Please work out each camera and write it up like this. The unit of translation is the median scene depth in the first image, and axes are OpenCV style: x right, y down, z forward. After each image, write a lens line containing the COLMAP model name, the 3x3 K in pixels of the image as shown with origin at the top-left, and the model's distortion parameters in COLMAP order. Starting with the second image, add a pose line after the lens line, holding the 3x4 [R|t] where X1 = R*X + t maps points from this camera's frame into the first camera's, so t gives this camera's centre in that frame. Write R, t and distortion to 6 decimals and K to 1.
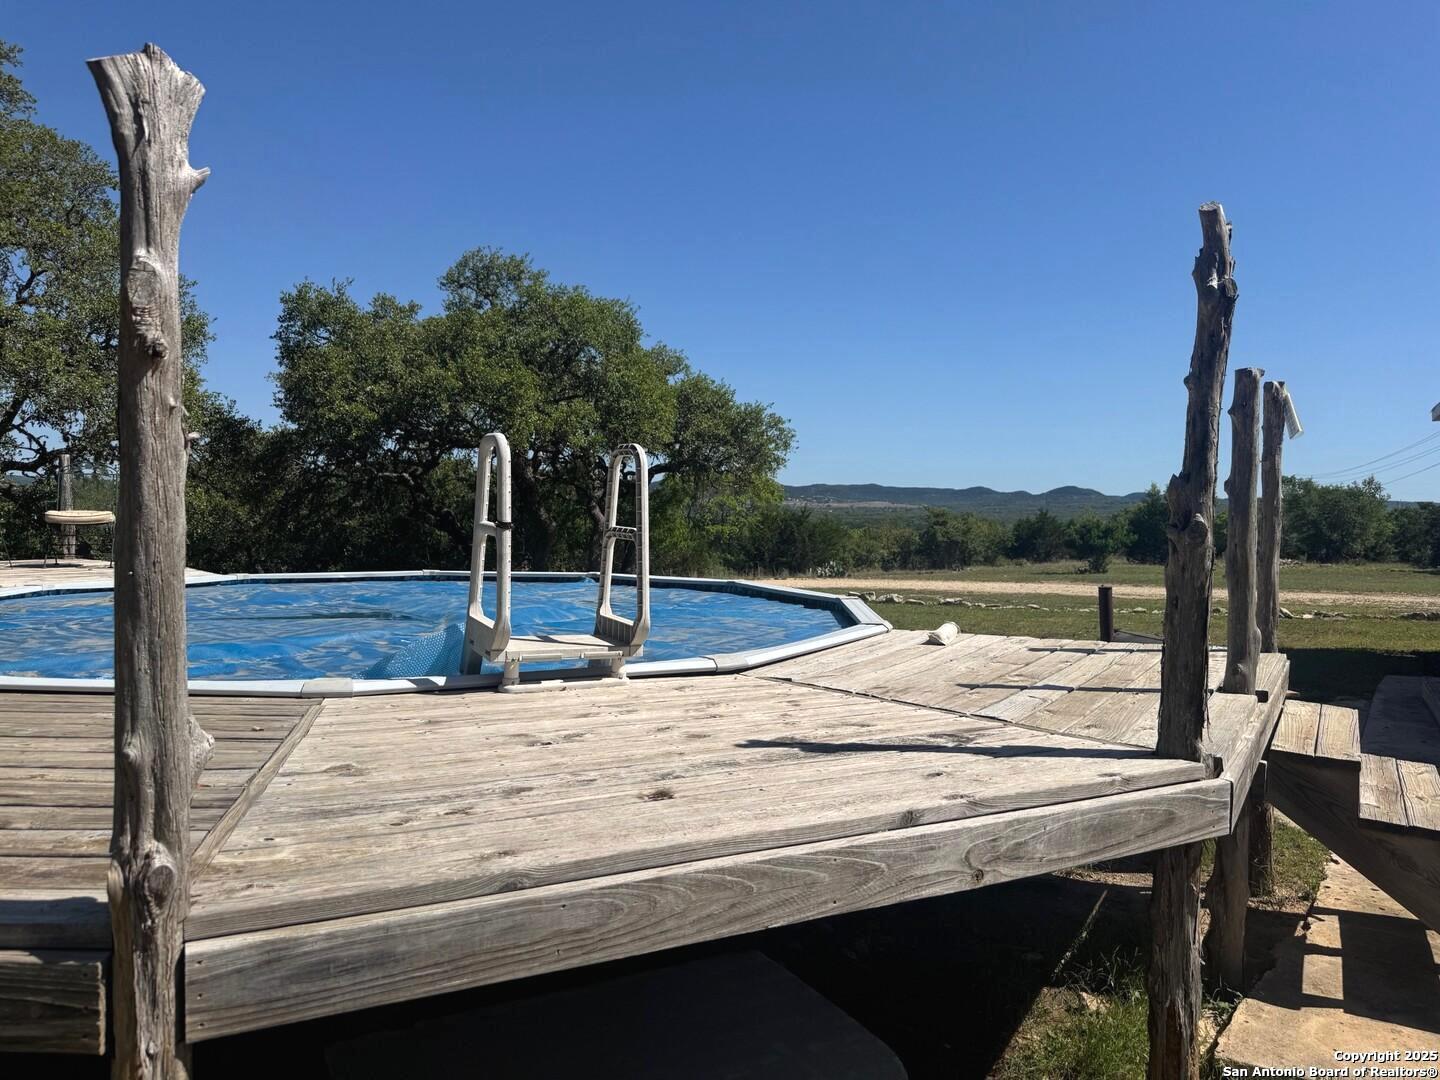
lens RADIAL K [[1024.5, 0, 720.0], [0, 1024.5, 540.0], [0, 0, 1]] dist [0.063280, -0.118393]
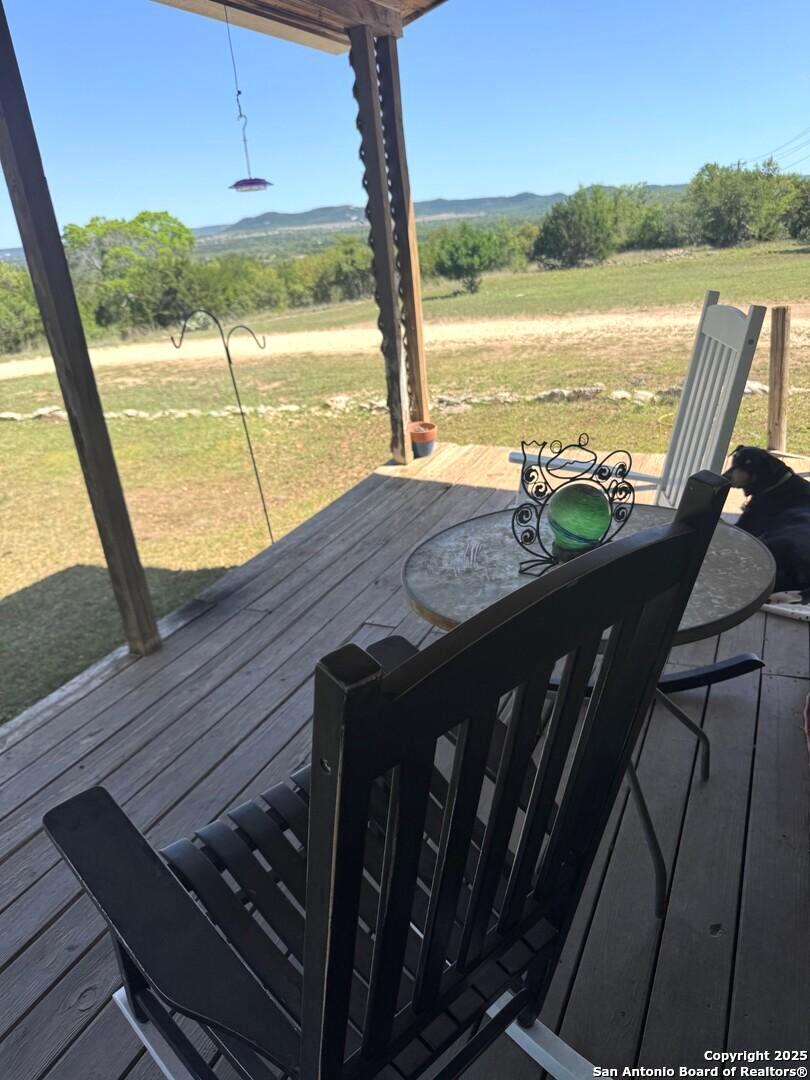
lens RADIAL K [[768.4, 0, 405.0], [0, 768.4, 540.0], [0, 0, 1]] dist [0.063280, -0.118393]
pose [[0.989602, -0.130869, 0.059678, 0.158570], [0.102352, 0.932235, 0.347078, -0.008470], [-0.101055, -0.337361, 0.935936, 0.150567]]
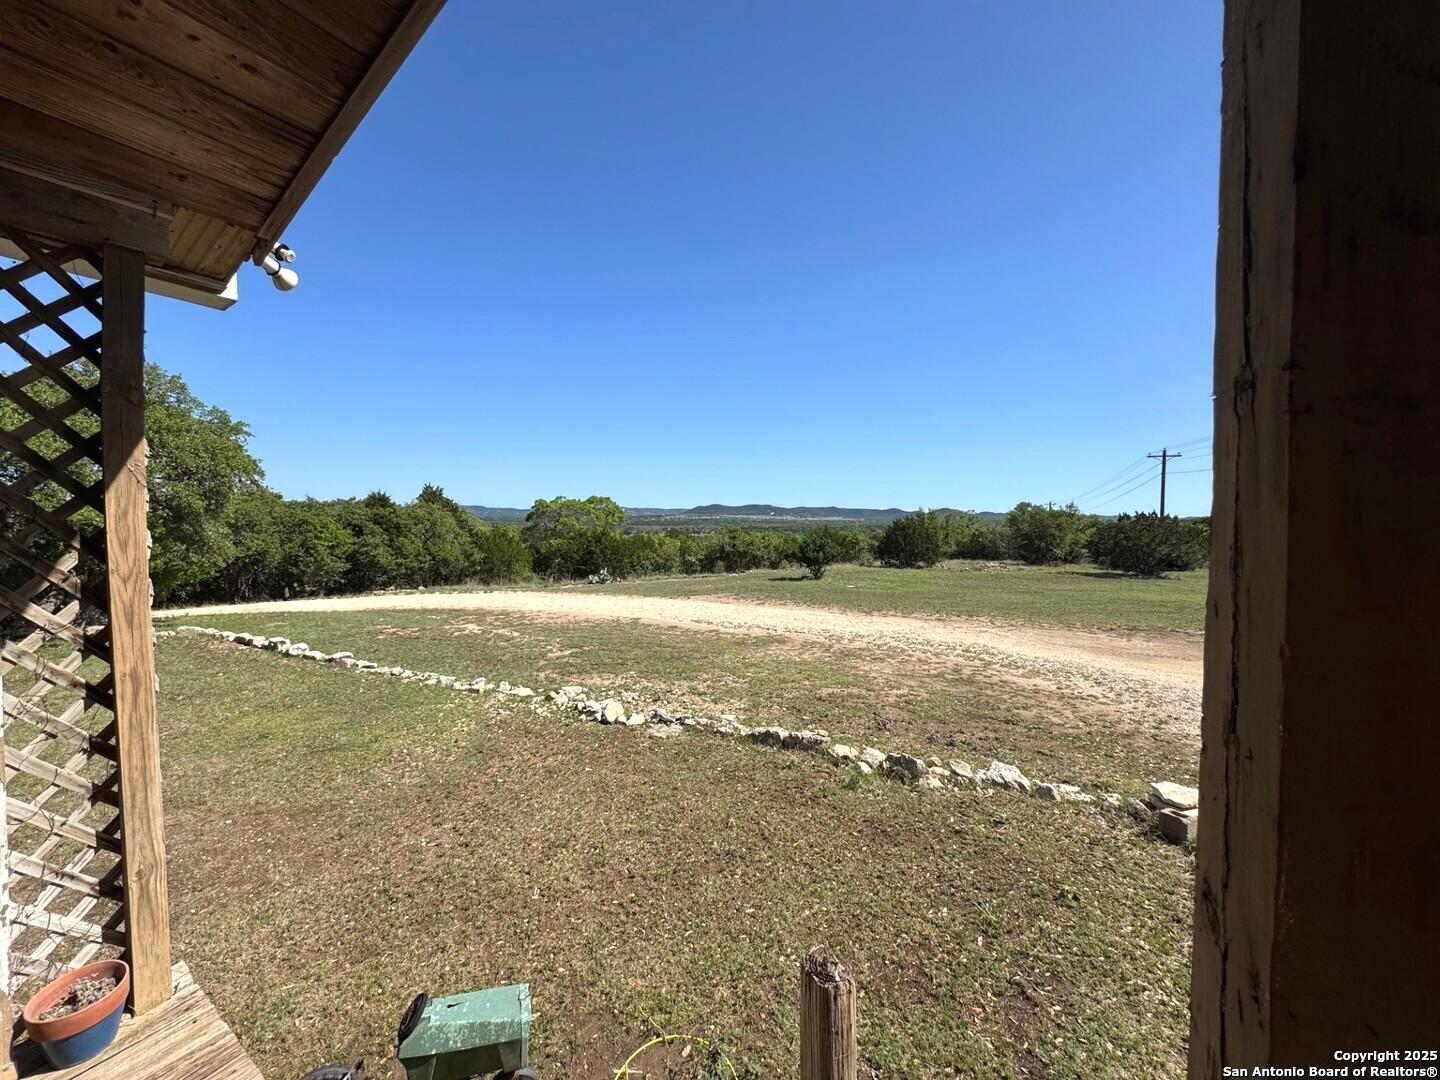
lens RADIAL K [[575.7, 0, 720.0], [0, 575.7, 540.0], [0, 0, 1]] dist [-0.002246, -0.000690]
pose [[0.999017, -0.000155, -0.044331, 0.197317], [0.000254, 0.999998, 0.002218, -0.012153], [0.044330, -0.002227, 0.999014, 0.204488]]
